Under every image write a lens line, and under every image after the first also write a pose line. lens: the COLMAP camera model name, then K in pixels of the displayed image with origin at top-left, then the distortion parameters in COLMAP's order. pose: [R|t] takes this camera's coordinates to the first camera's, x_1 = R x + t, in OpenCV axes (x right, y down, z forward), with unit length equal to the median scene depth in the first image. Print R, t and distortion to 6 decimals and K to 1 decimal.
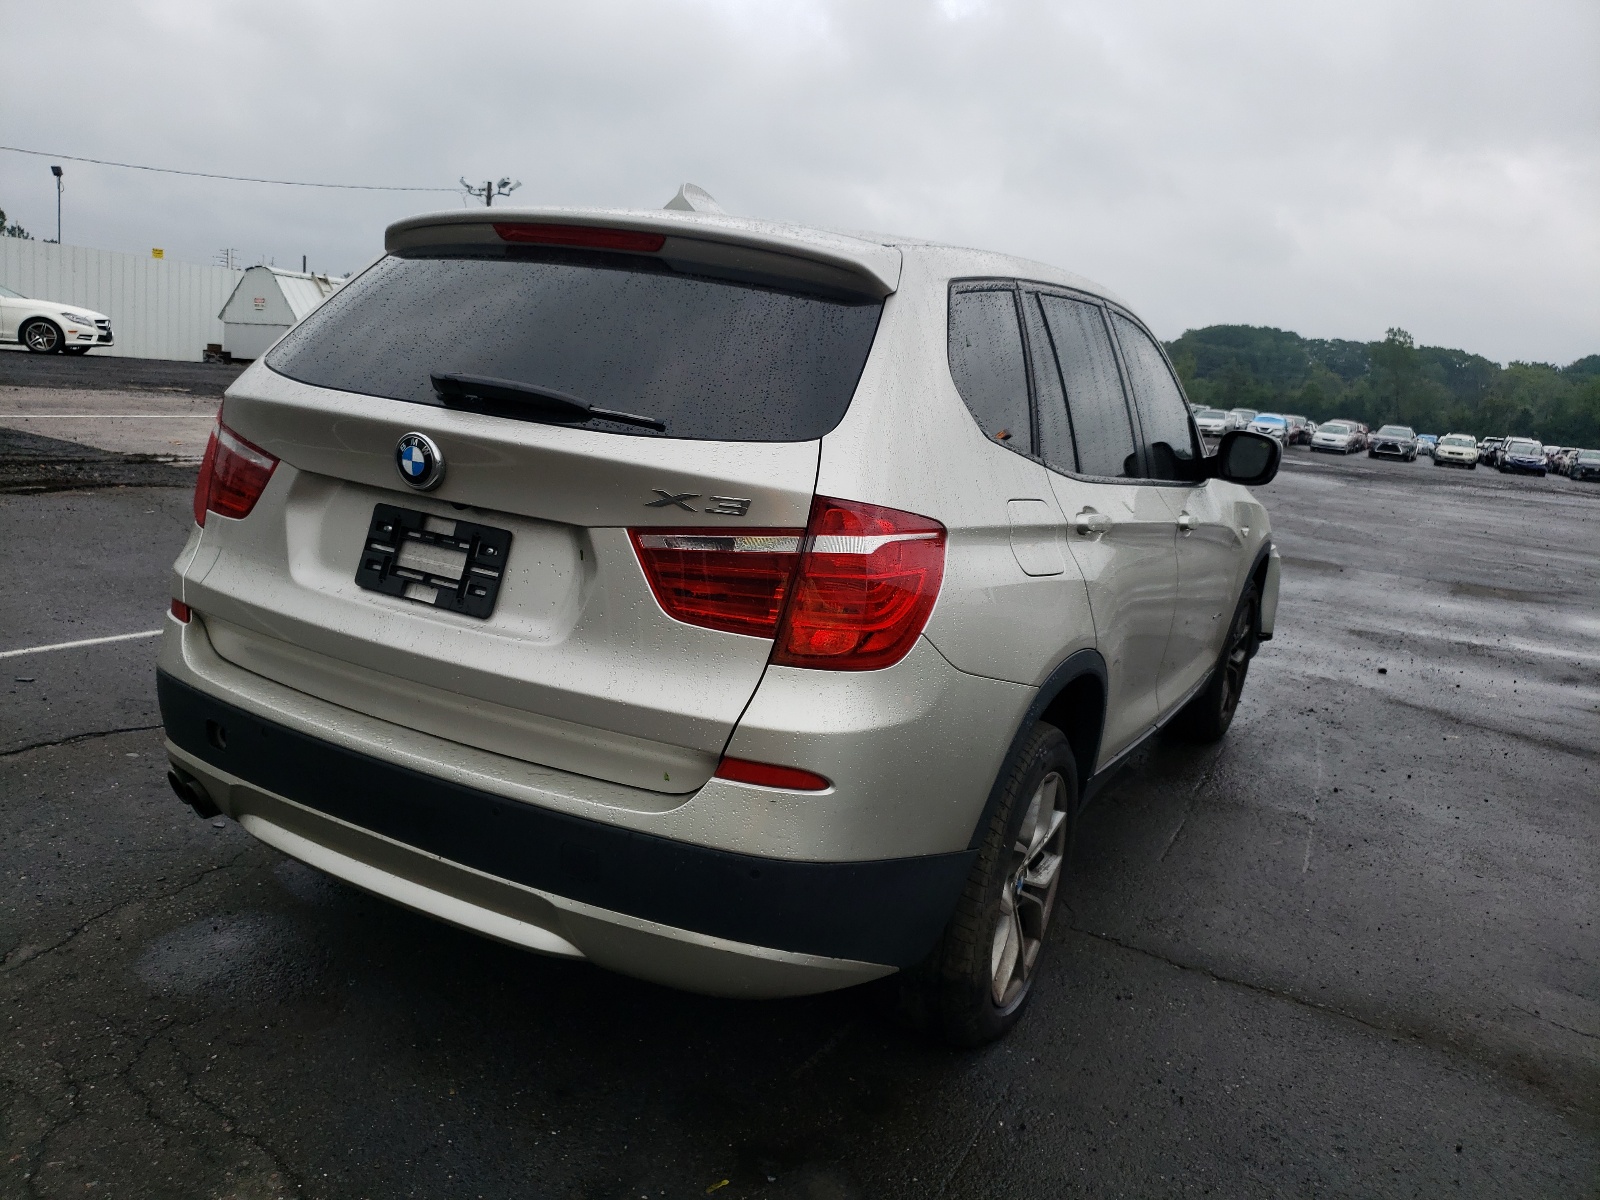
lens RADIAL K [[1247.8, 0, 803.5], [0, 1247.8, 588.7], [0, 0, 1]] dist [0.008650, 0.003868]
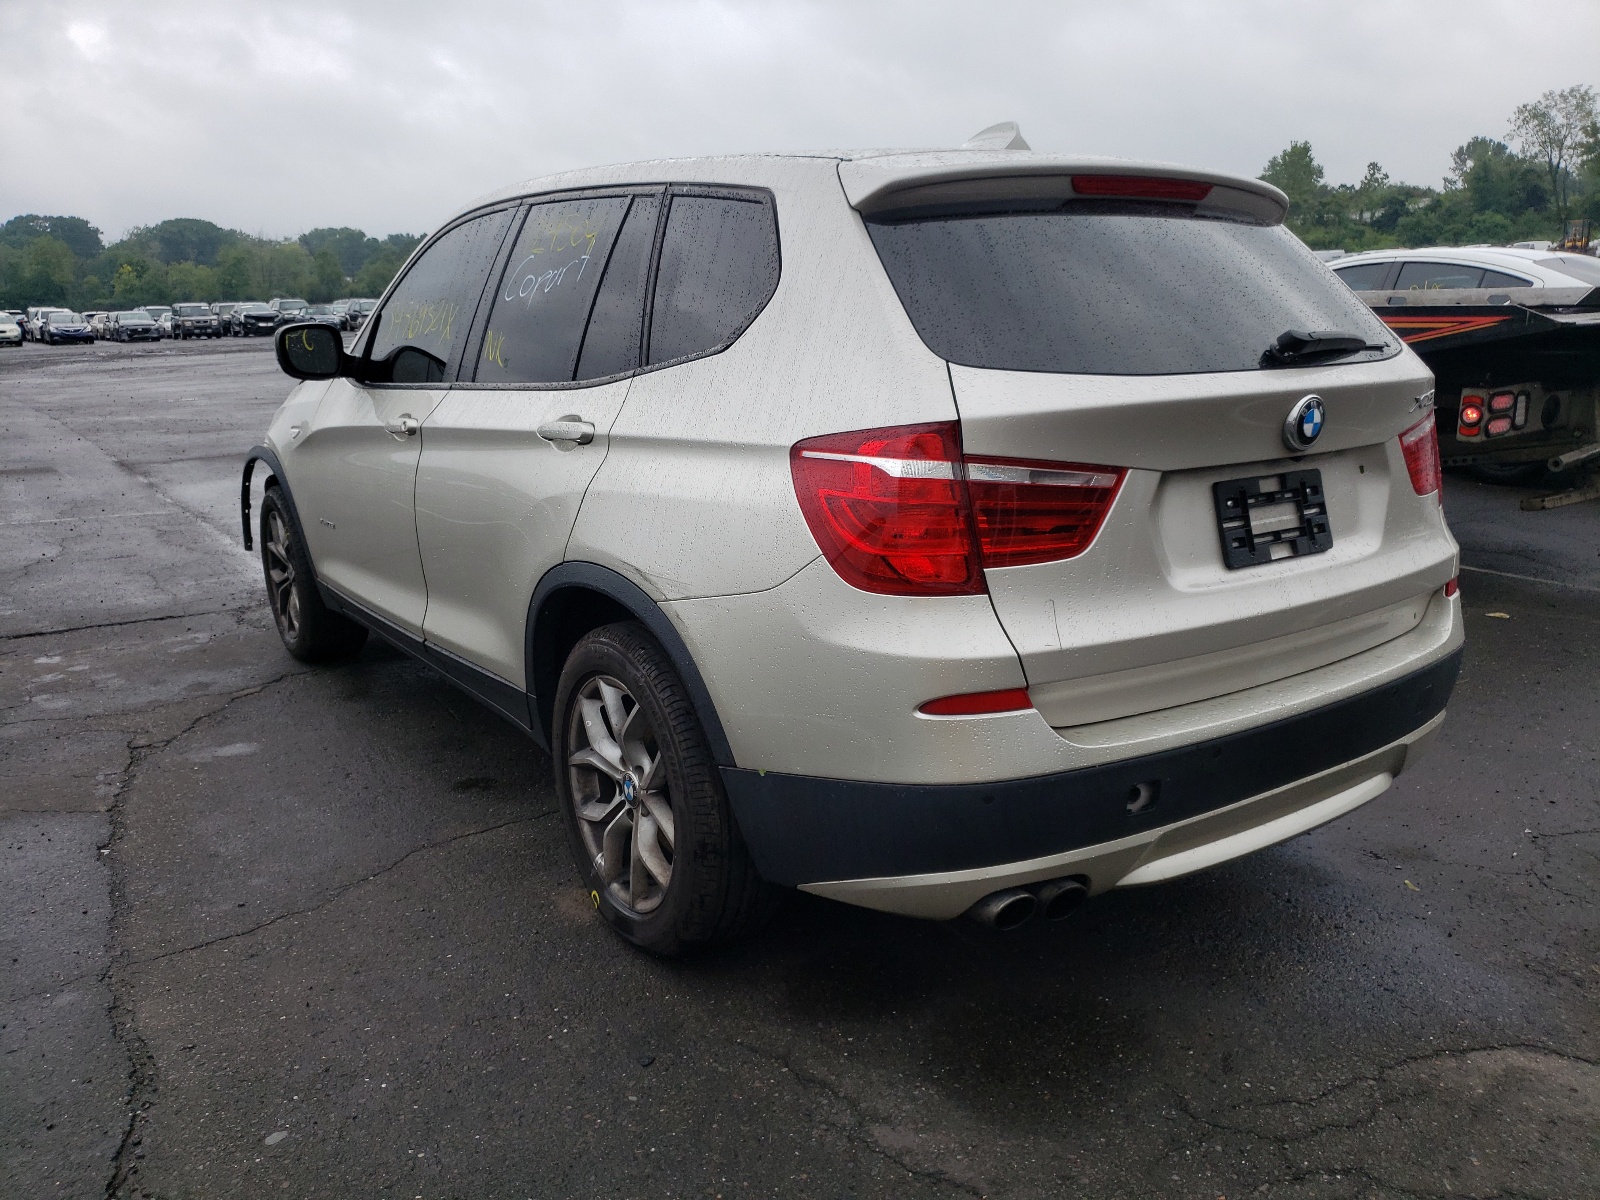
lens RADIAL K [[1235.4, 0, 802.1], [0, 1235.4, 612.5], [0, 0, 1]] dist [0.022432, 0.002515]
pose [[0.450325, -0.327383, 0.830679, -1.267112], [0.222210, 0.942174, 0.250860, -0.275564], [-0.864772, 0.071617, 0.497032, 0.777837]]
